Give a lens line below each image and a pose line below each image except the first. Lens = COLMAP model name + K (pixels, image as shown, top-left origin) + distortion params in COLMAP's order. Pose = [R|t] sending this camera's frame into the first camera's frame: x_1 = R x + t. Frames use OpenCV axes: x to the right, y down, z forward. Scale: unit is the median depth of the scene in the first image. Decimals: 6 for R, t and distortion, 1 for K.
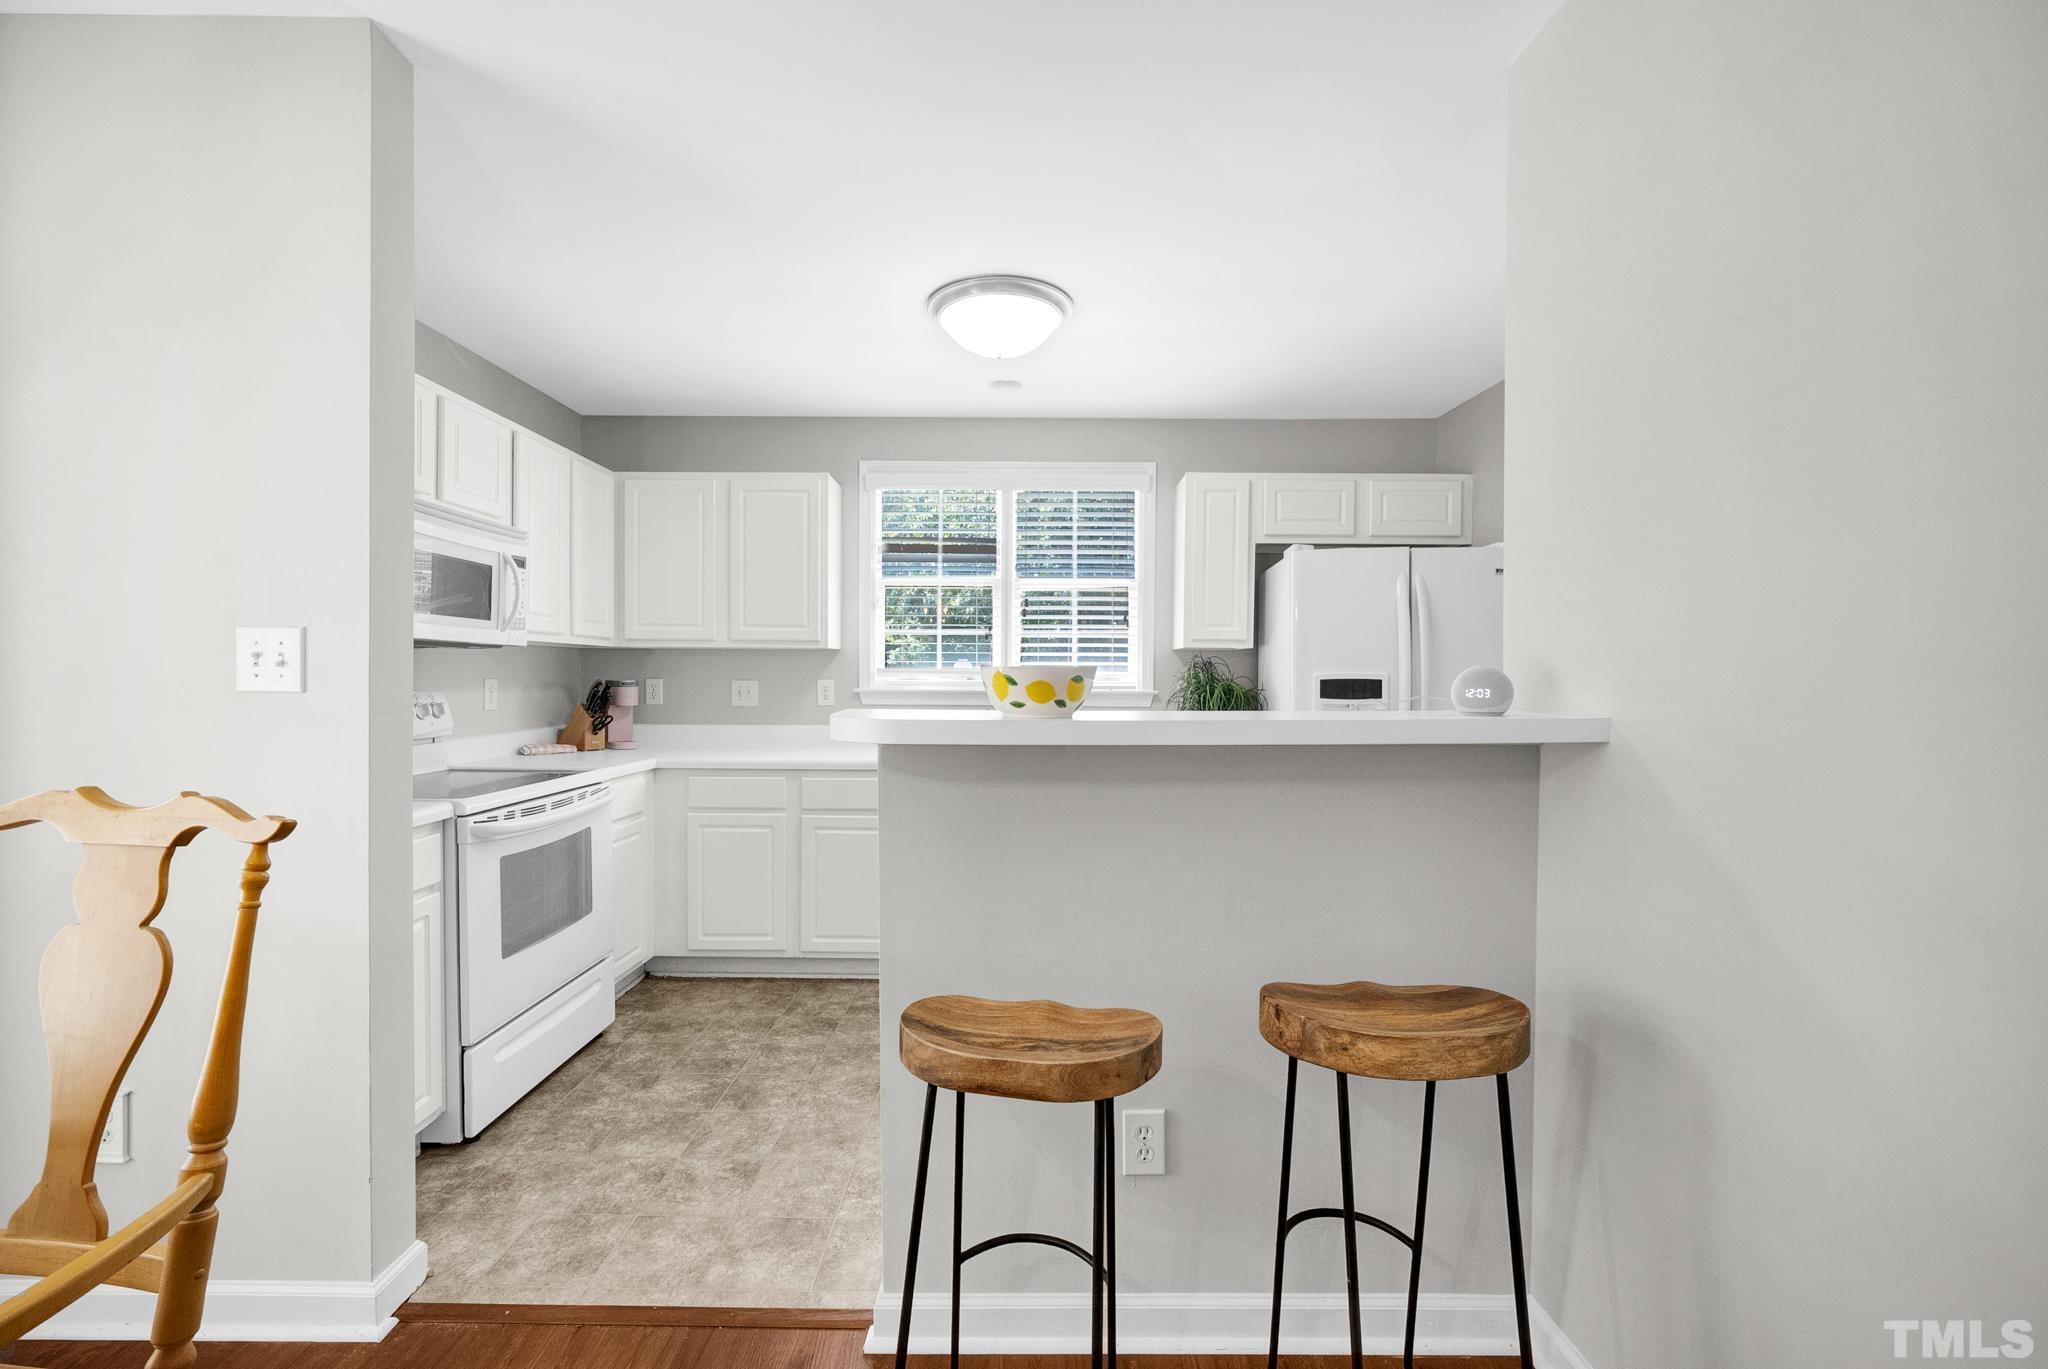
lens RADIAL K [[840.0, 0, 1016.0], [0, 840.0, 683.7], [0, 0, 1]] dist [-0.007665, 0.000107]
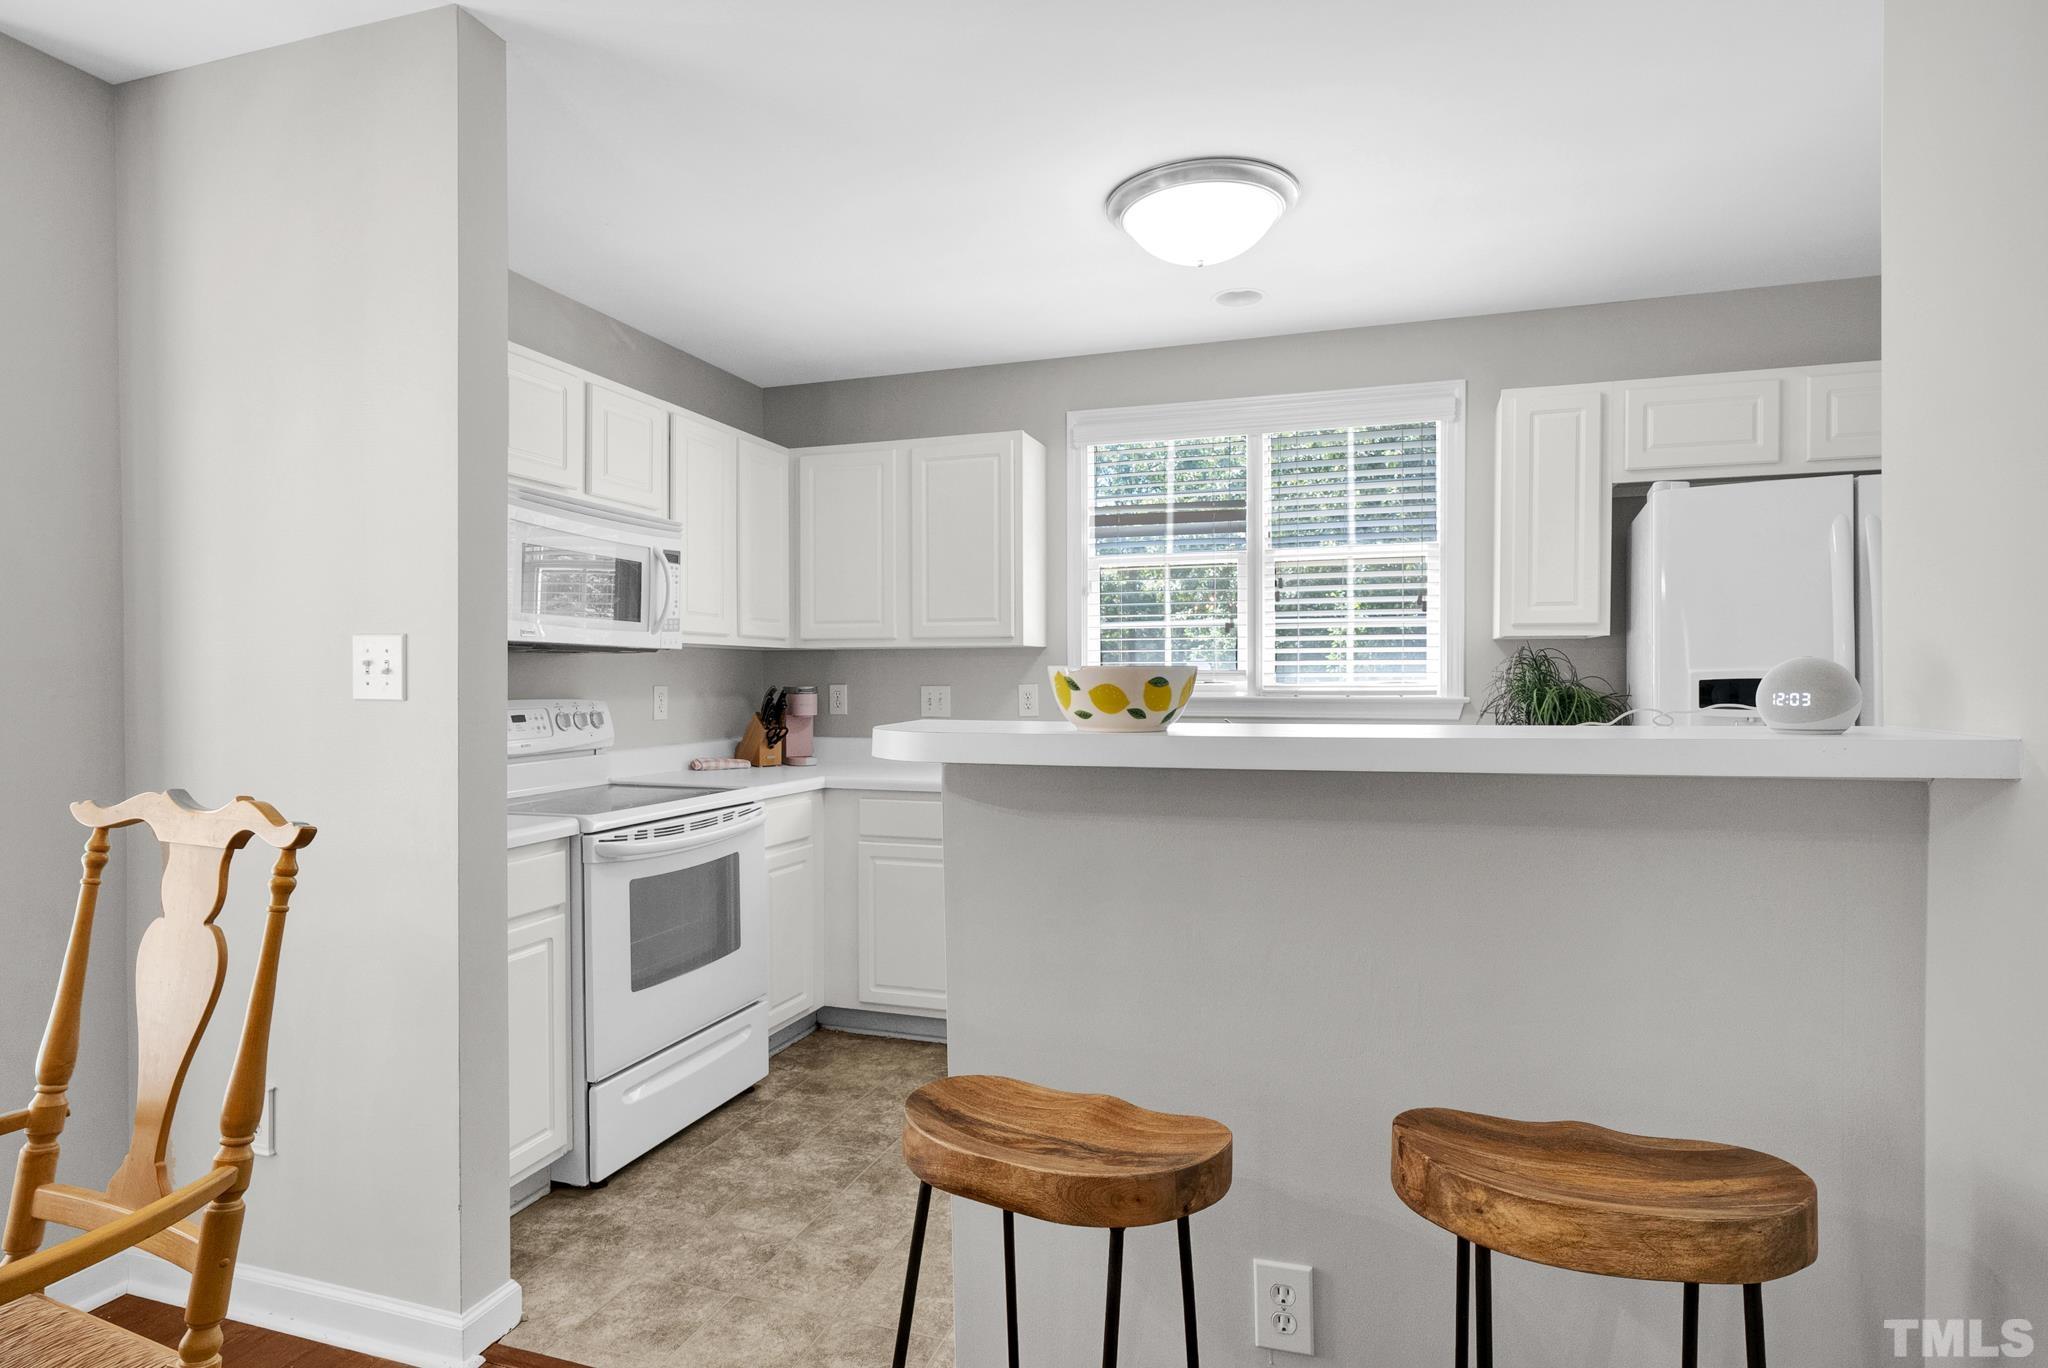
lens RADIAL K [[1072.2, 0, 1016.4], [0, 1072.2, 684.7], [0, 0, 1]] dist [-0.003791, -0.001369]
pose [[0.950293, -0.005662, -0.311306, 0.124480], [0.004254, 0.999977, -0.005199, 0.000878], [0.311329, 0.003617, 0.950295, 0.013965]]
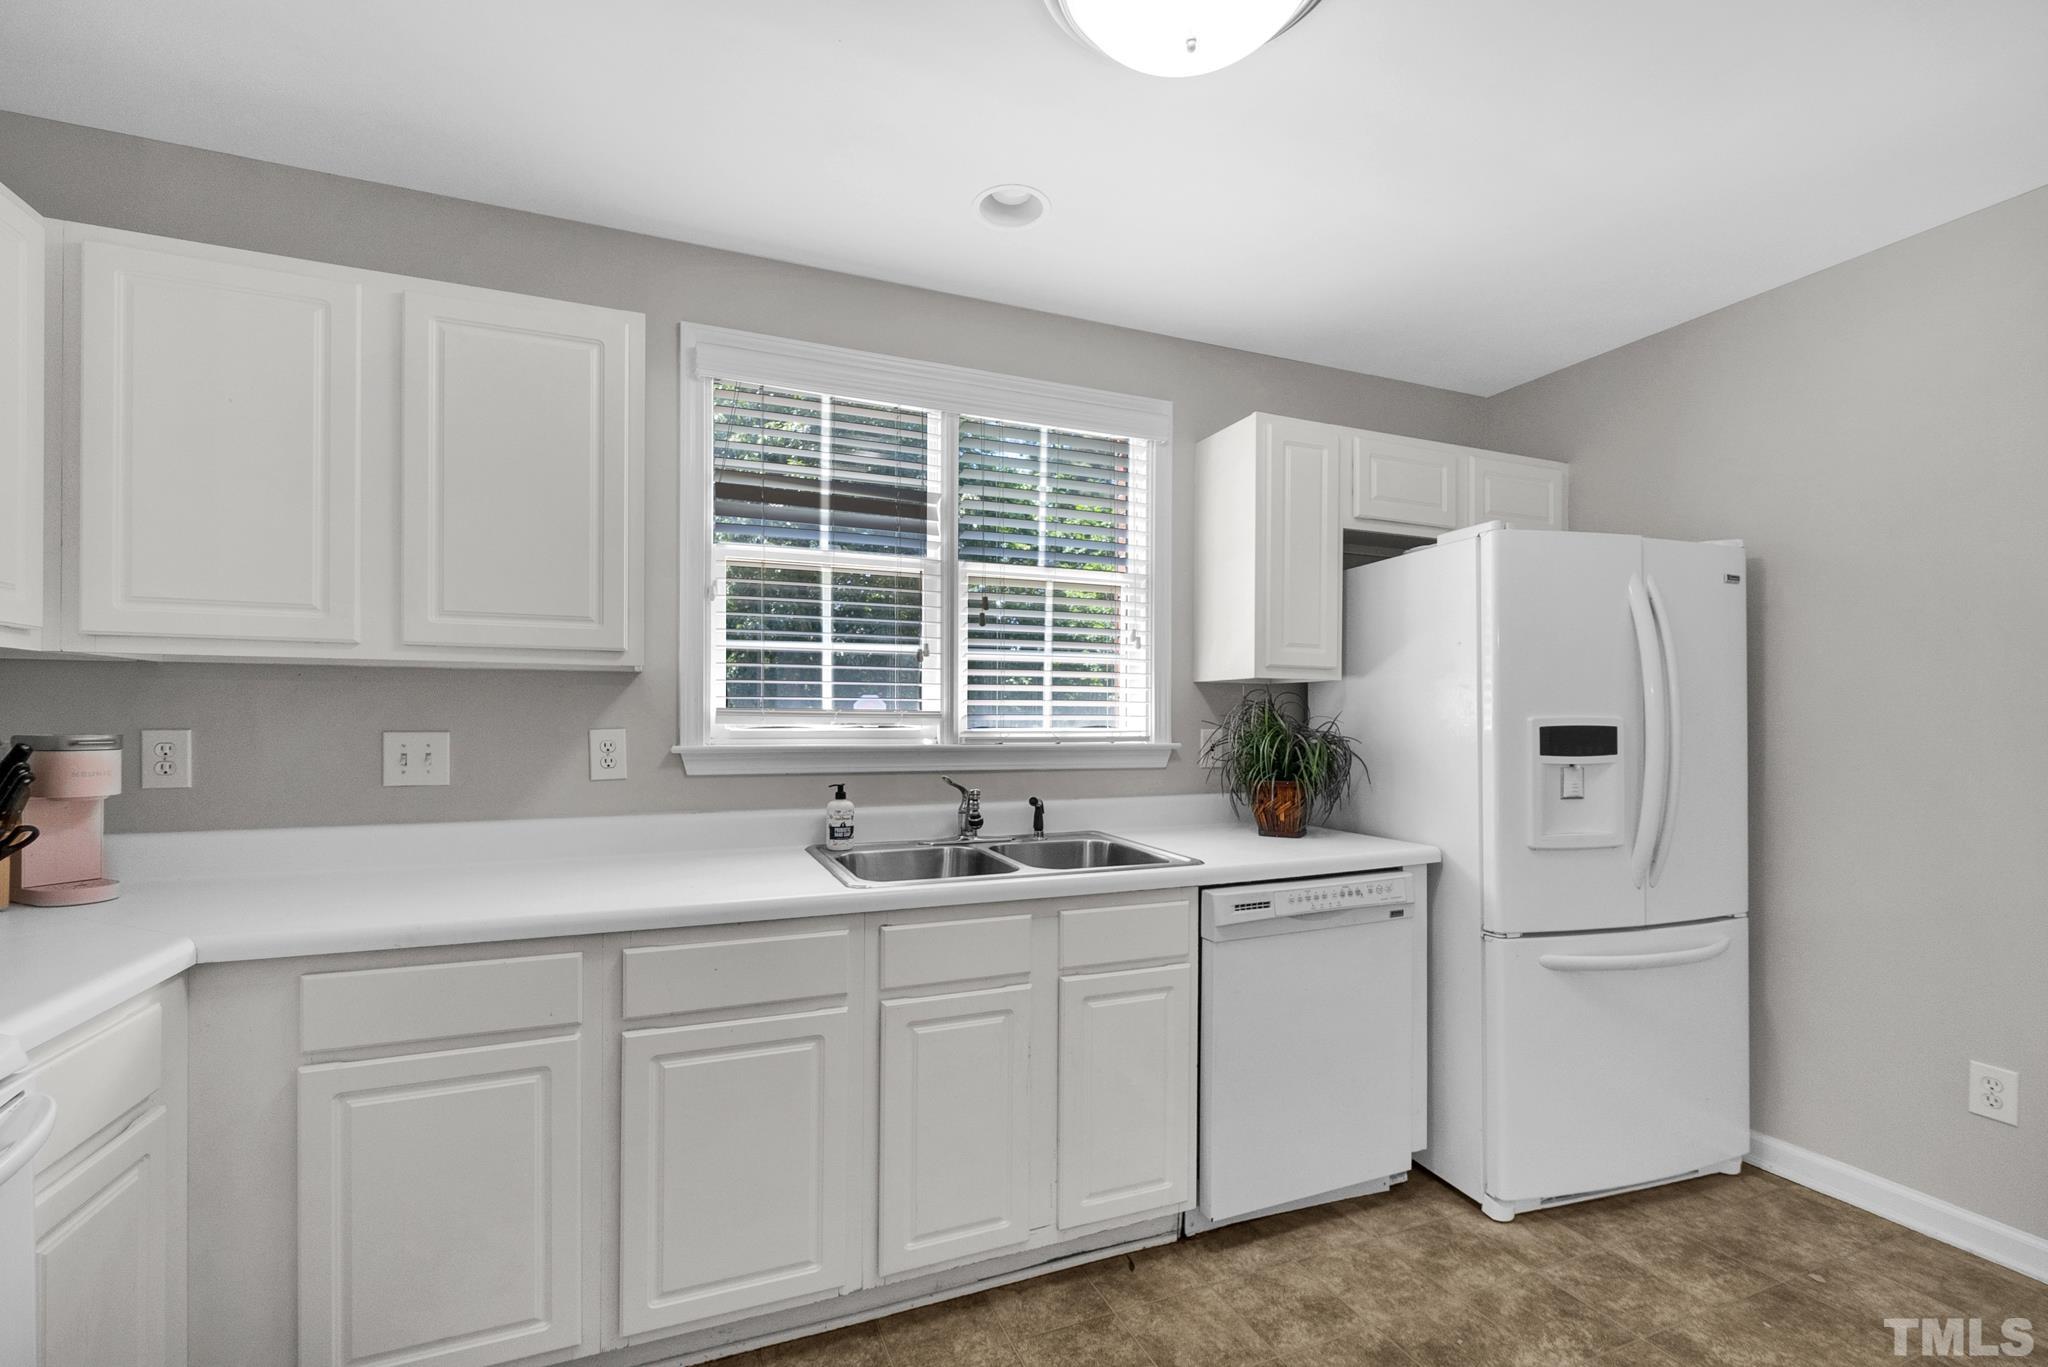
lens RADIAL K [[858.1, 0, 1038.8], [0, 858.1, 718.6], [0, 0, 1]] dist [0.000079, -0.000032]
pose [[0.913711, -0.001067, 0.406364, -0.285265], [0.003907, 0.999973, -0.006159, -0.010357], [-0.406347, 0.007215, 0.913691, 0.584657]]
